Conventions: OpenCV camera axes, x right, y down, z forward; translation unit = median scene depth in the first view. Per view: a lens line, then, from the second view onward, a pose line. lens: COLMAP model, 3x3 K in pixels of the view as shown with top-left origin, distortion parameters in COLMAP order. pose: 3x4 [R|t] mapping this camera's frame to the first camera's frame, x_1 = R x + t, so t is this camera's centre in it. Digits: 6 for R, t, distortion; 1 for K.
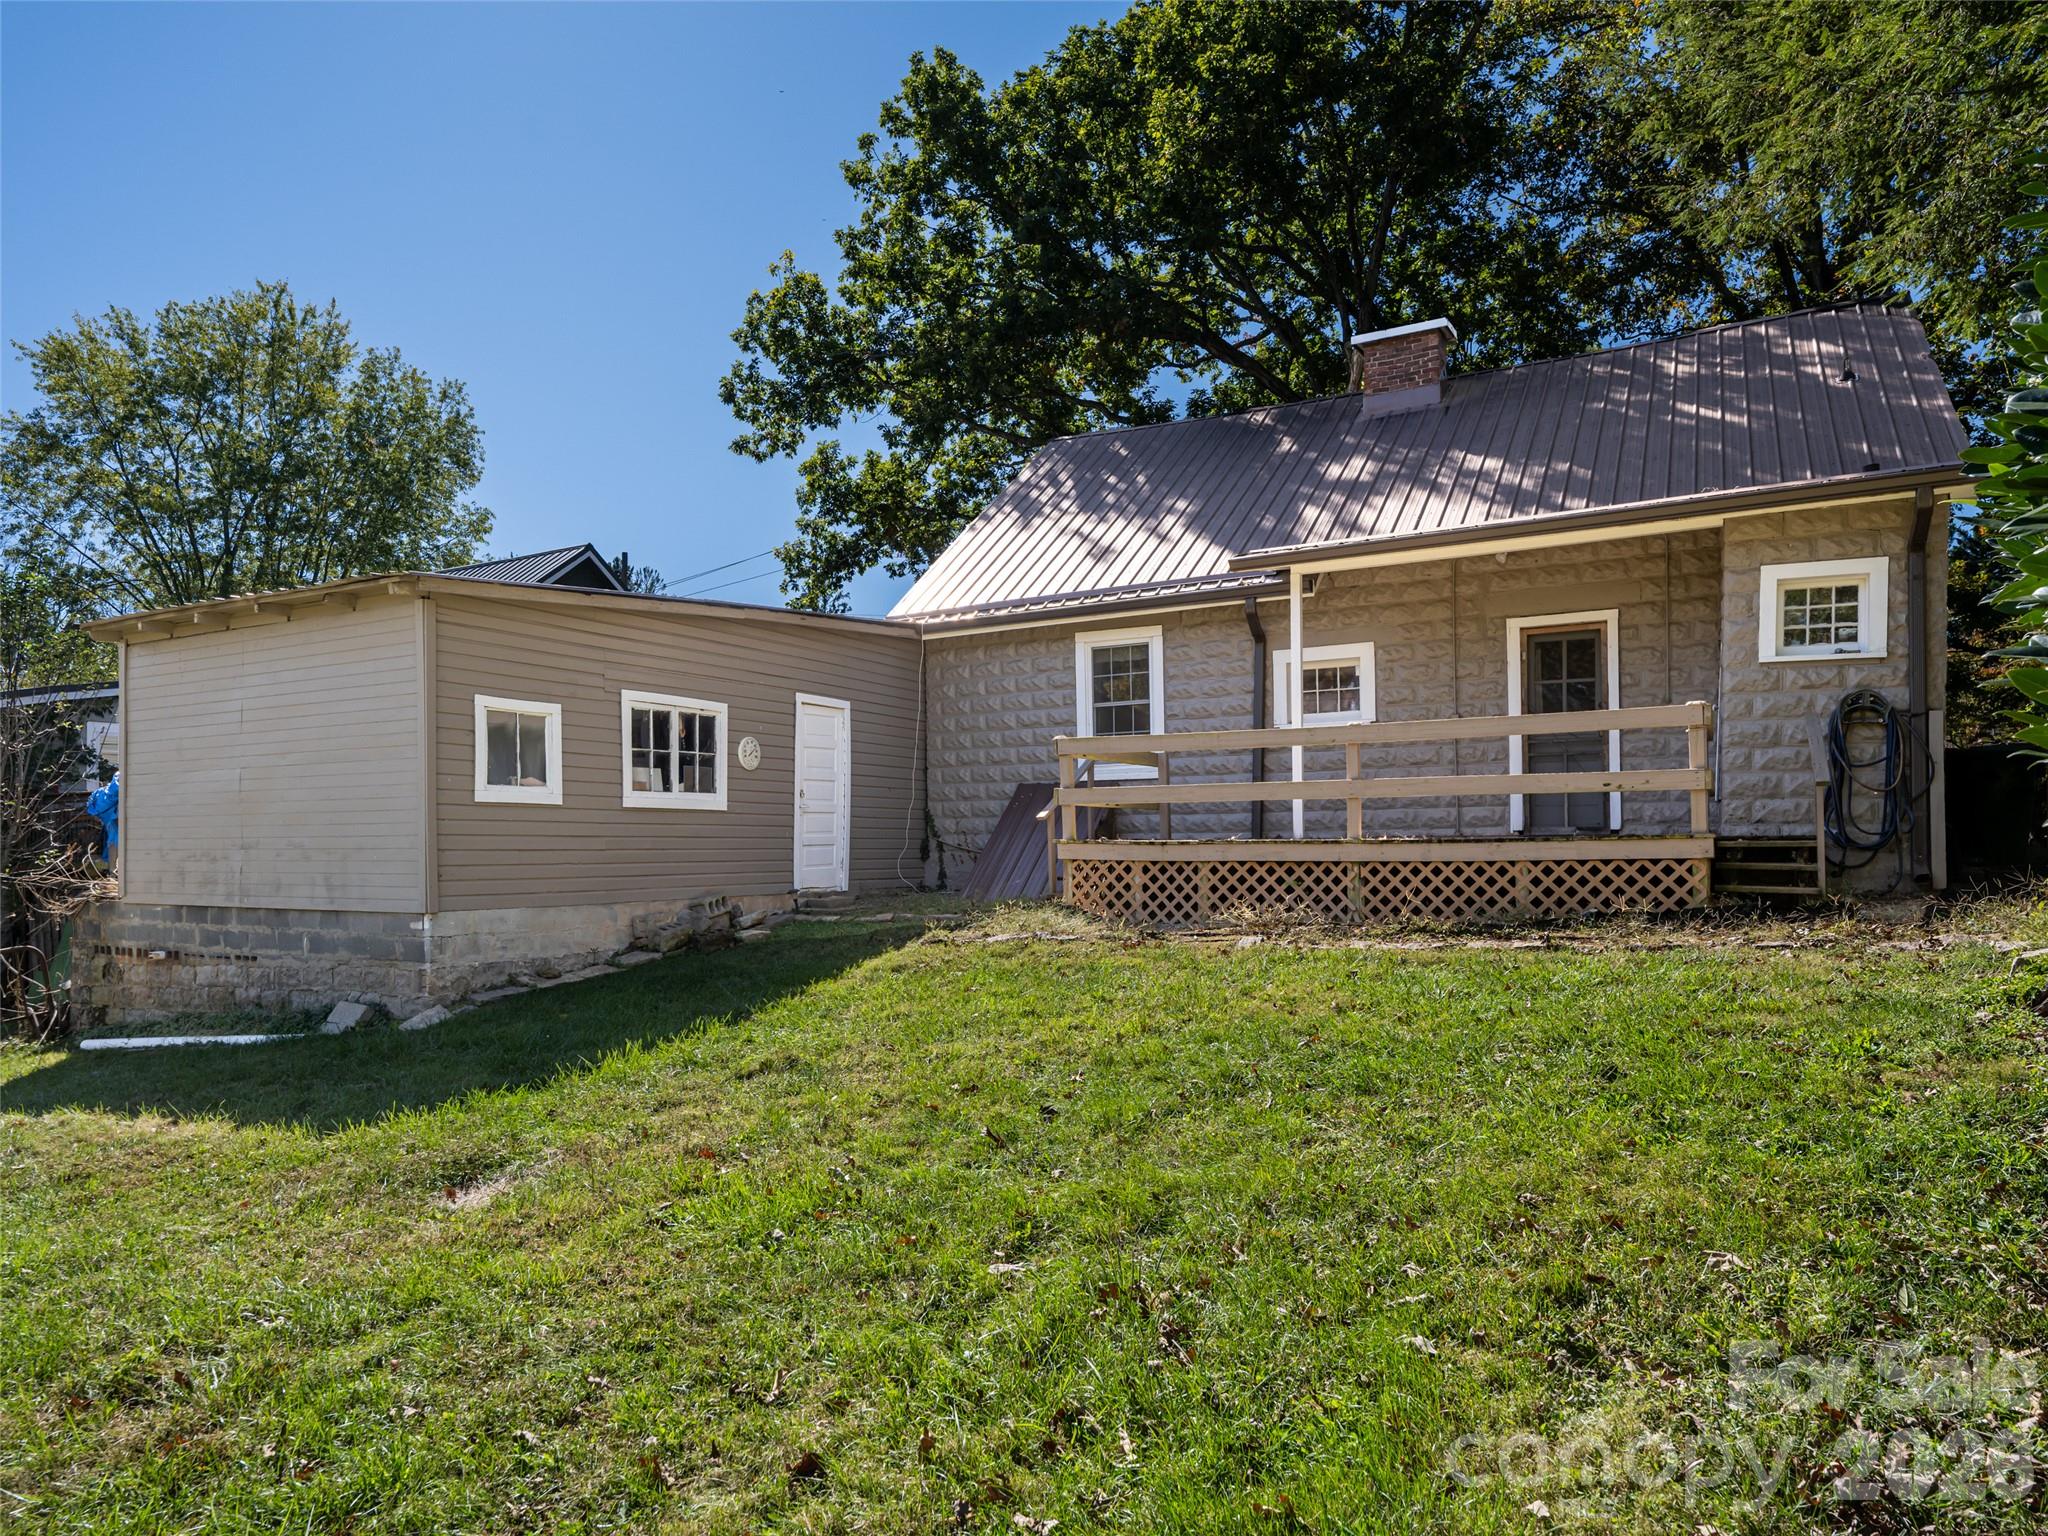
lens RADIAL K [[1244.4, 0, 1066.1], [0, 1244.4, 775.3], [0, 0, 1]] dist [-0.004642, -0.001828]
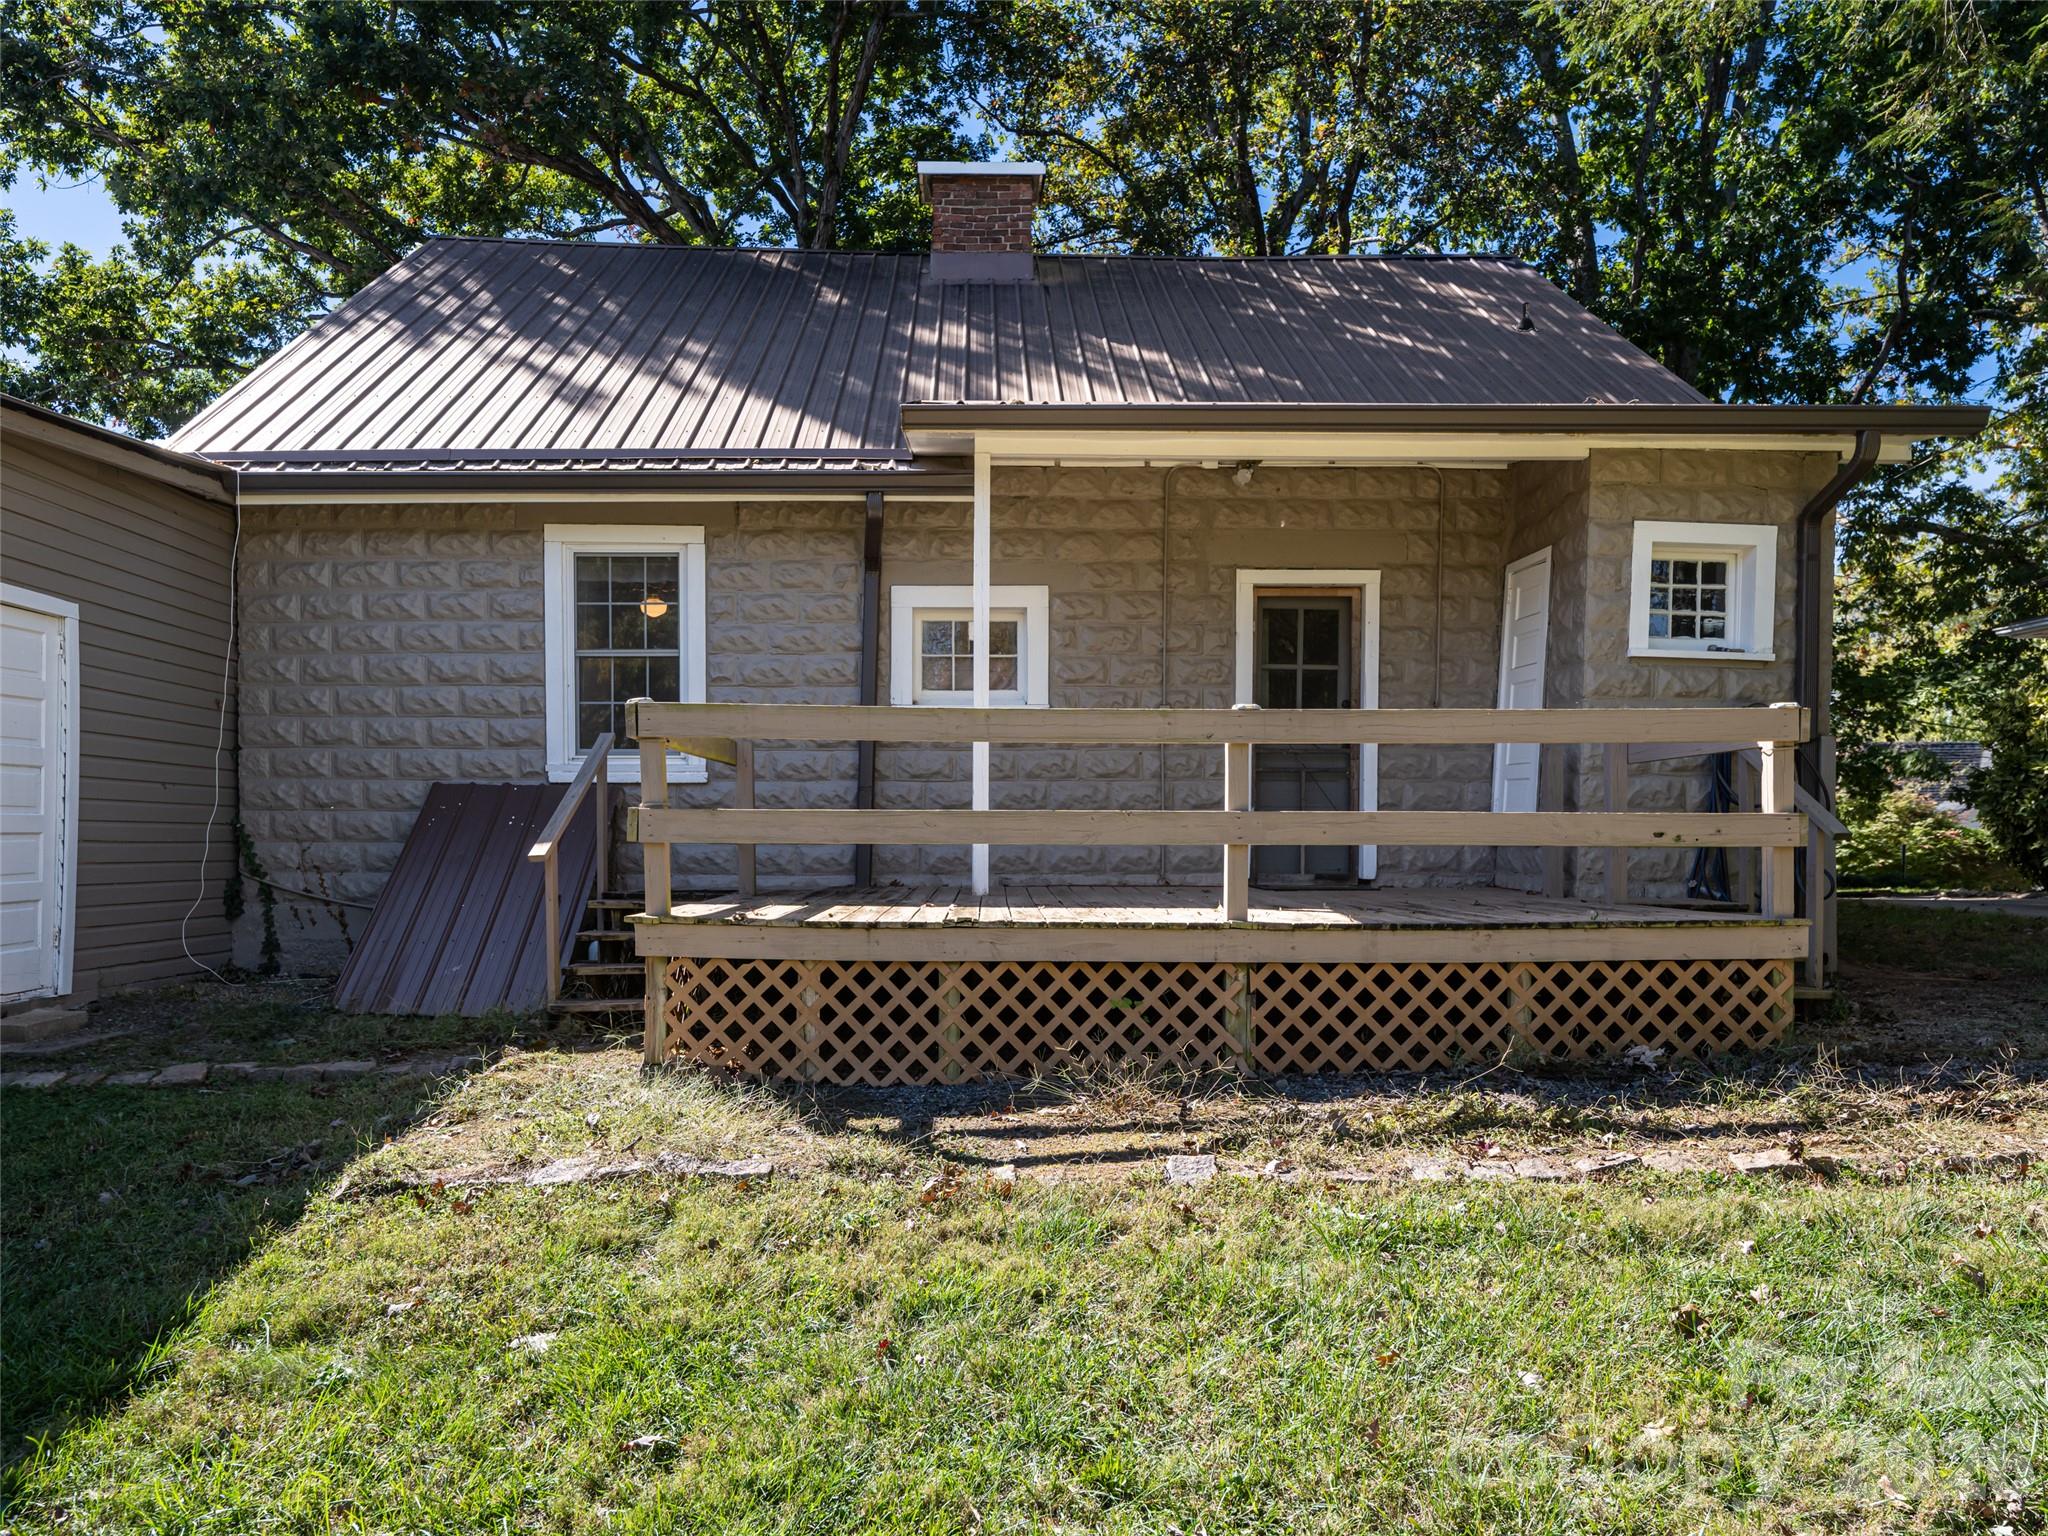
lens RADIAL K [[1373.5, 0, 1023.4], [0, 1373.5, 841.9], [0, 0, 1]] dist [-0.007700, 0.004336]
pose [[0.892877, 0.015624, 0.450029, -0.089939], [-0.038347, 0.998406, 0.041420, -0.003062], [-0.448664, -0.054240, 0.892053, 0.379410]]
